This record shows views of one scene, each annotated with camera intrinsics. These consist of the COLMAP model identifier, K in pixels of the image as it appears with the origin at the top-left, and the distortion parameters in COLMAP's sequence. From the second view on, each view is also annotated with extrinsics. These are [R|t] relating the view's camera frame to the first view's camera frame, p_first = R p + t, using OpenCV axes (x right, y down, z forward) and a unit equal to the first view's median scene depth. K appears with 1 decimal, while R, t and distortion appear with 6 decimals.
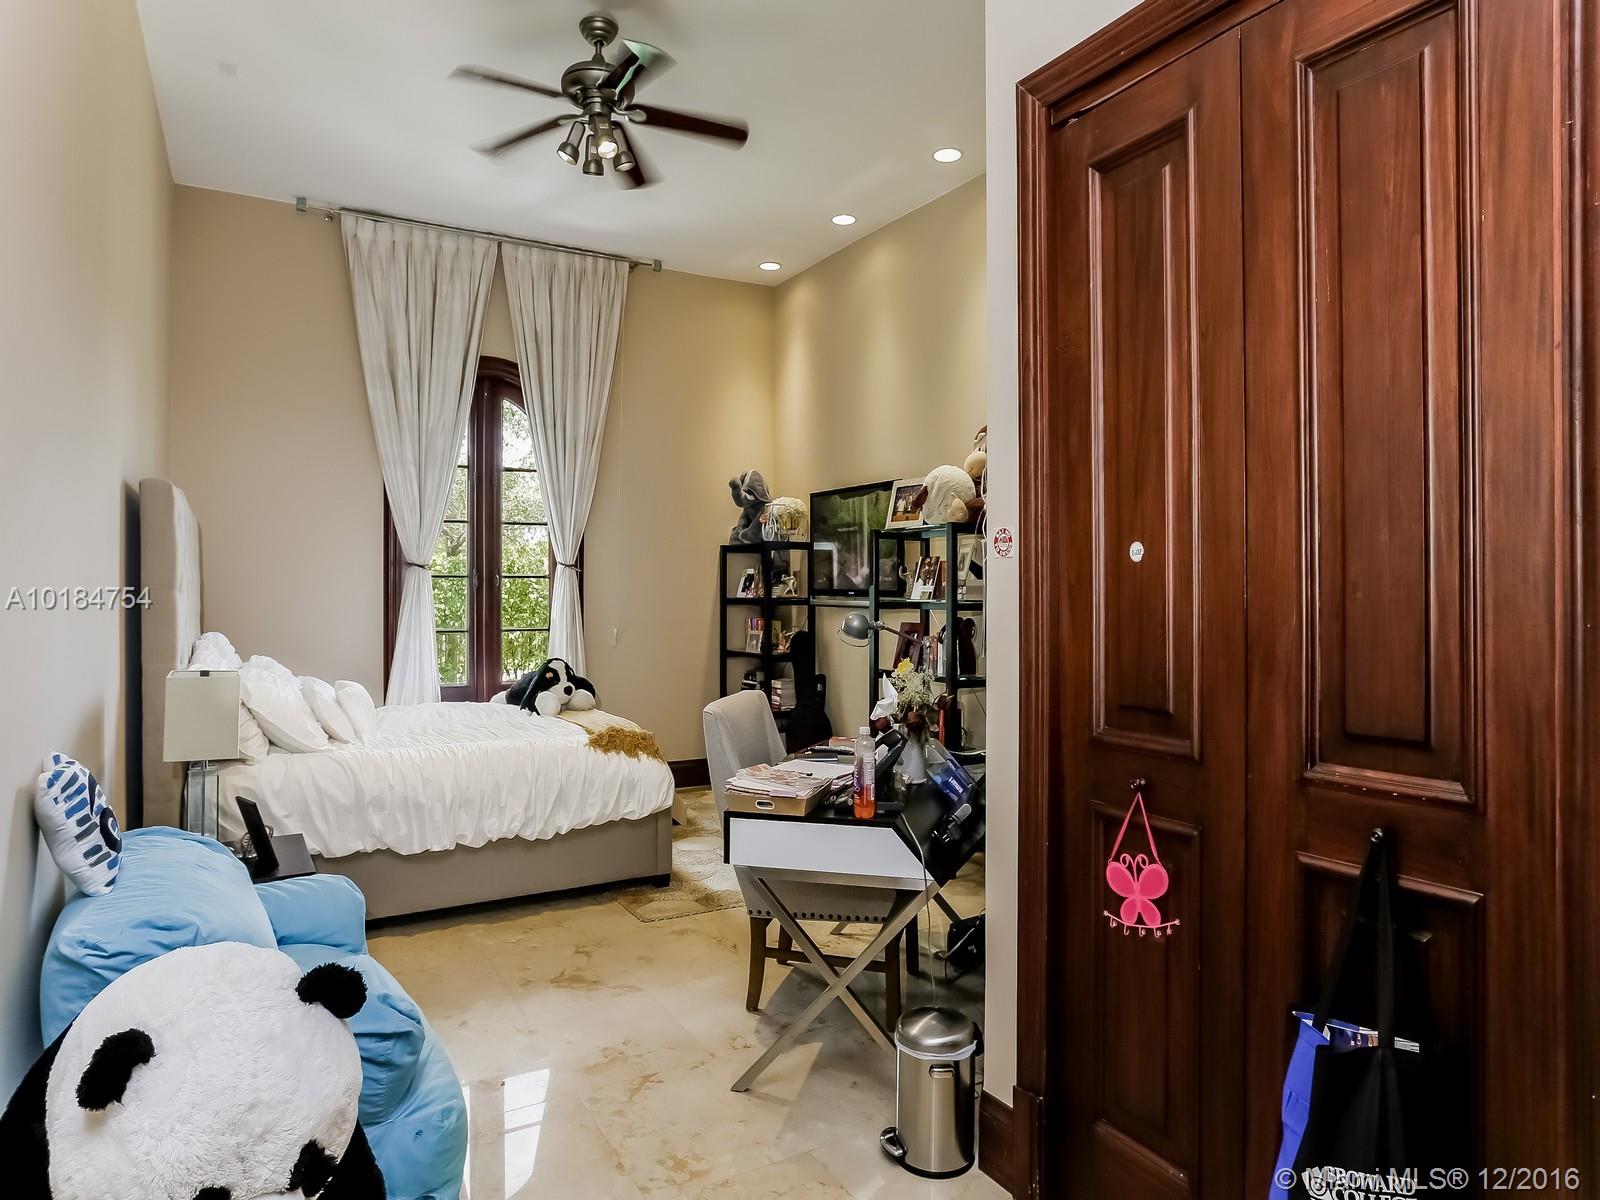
lens RADIAL K [[934.7, 0, 800.0], [0, 934.7, 600.0], [0, 0, 1]] dist [0.044236, 0.000233]
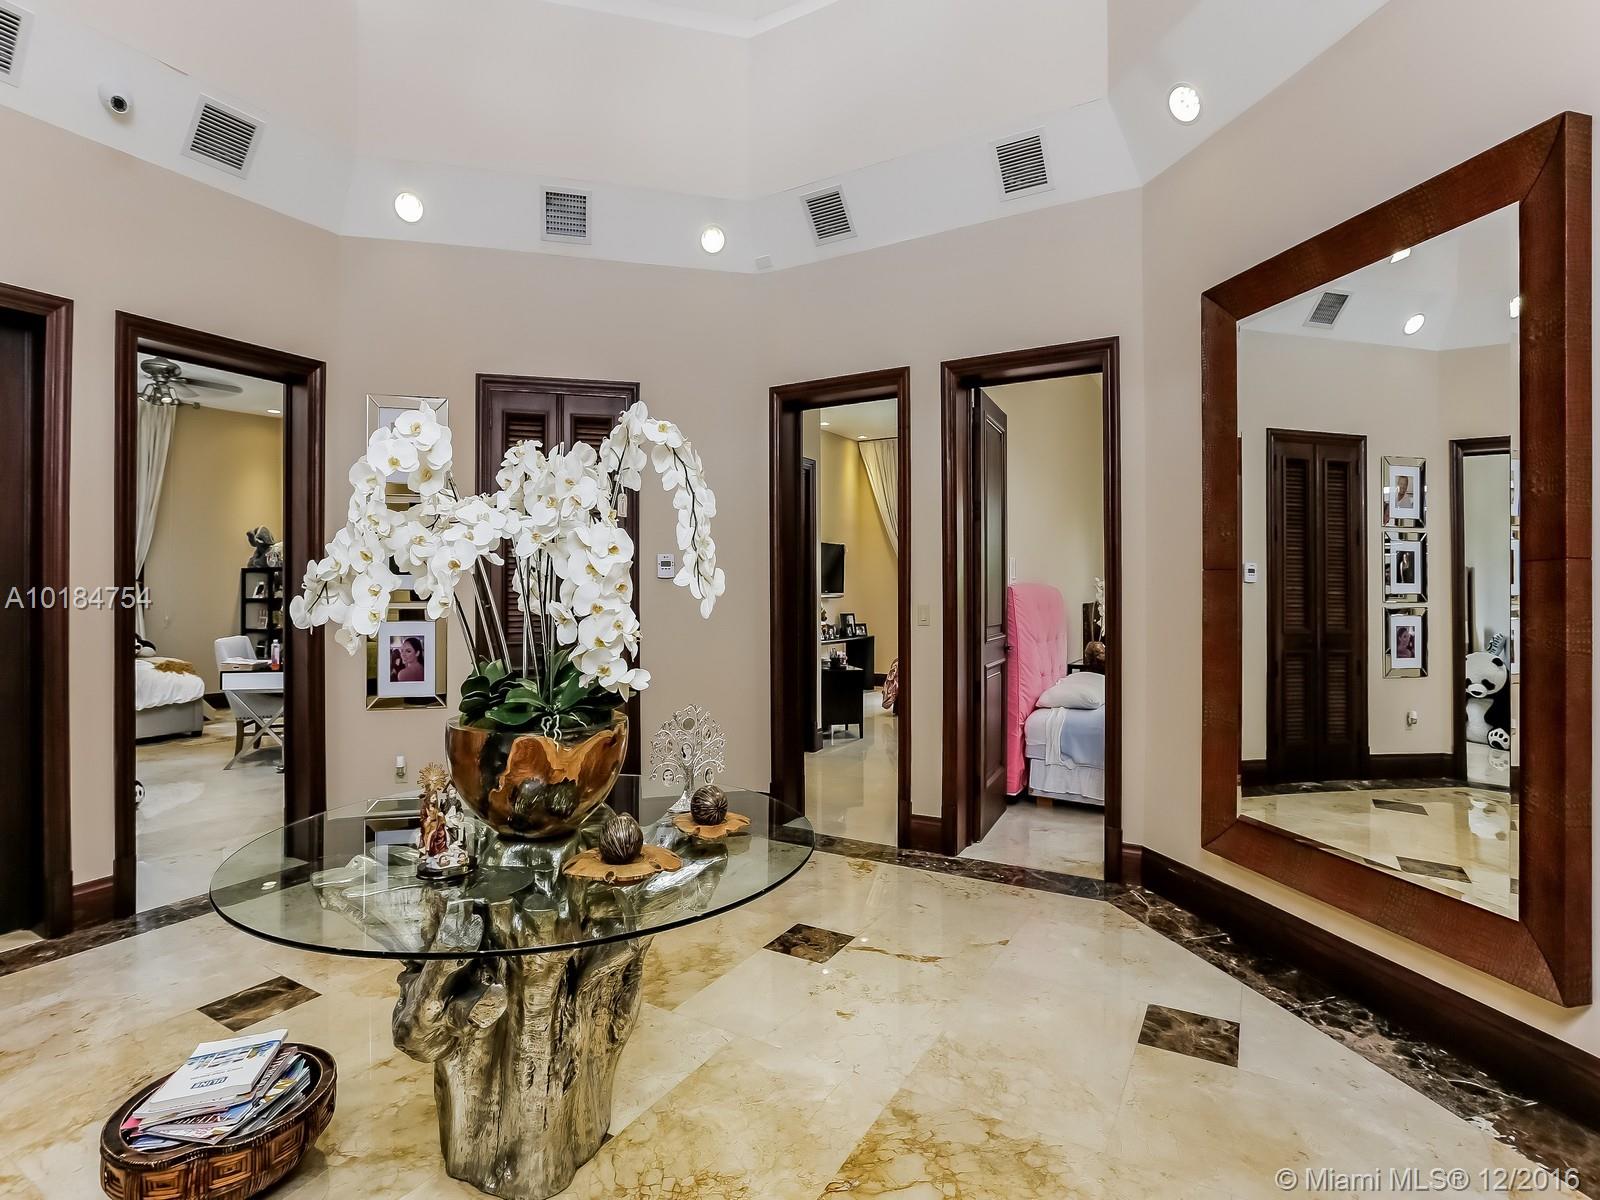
lens RADIAL K [[786.2, 0, 800.0], [0, 786.2, 600.0], [0, 0, 1]] dist [-0.057580, 0.027372]
pose [[0.874930, -0.001963, 0.484246, 0.138561], [0.003710, 0.999990, -0.002651, 0.008341], [-0.484235, 0.004116, 0.874928, -0.786490]]
